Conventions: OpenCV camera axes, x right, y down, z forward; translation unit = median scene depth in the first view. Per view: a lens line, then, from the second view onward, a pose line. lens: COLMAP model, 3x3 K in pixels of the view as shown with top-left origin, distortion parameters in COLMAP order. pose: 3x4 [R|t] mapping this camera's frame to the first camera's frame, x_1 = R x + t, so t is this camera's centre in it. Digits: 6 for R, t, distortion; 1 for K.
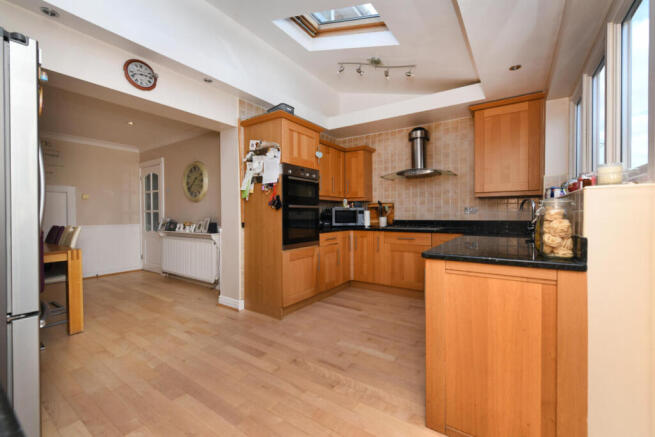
lens RADIAL K [[269.0, 0, 327.5], [0, 269.0, 218.5], [0, 0, 1]] dist [0.000115, -0.000004]
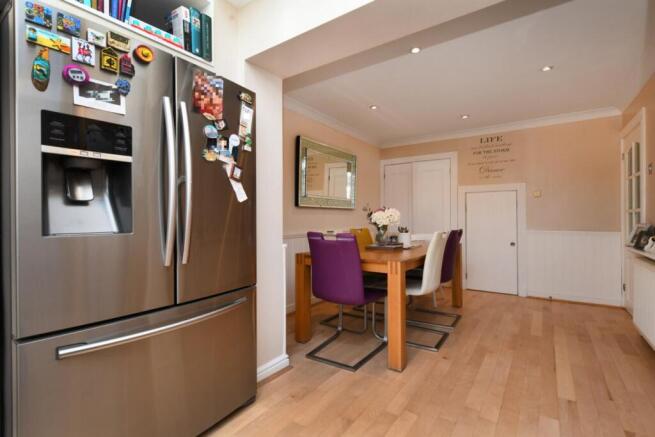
lens RADIAL K [[295.2, 0, 327.5], [0, 295.2, 218.5], [0, 0, 1]] dist [0.000241, 0.000058]
pose [[0.010278, 0.002882, -0.999943, -0.066106], [-0.012654, 0.999916, 0.002752, -0.006150], [0.999867, 0.012625, 0.010314, 0.589034]]
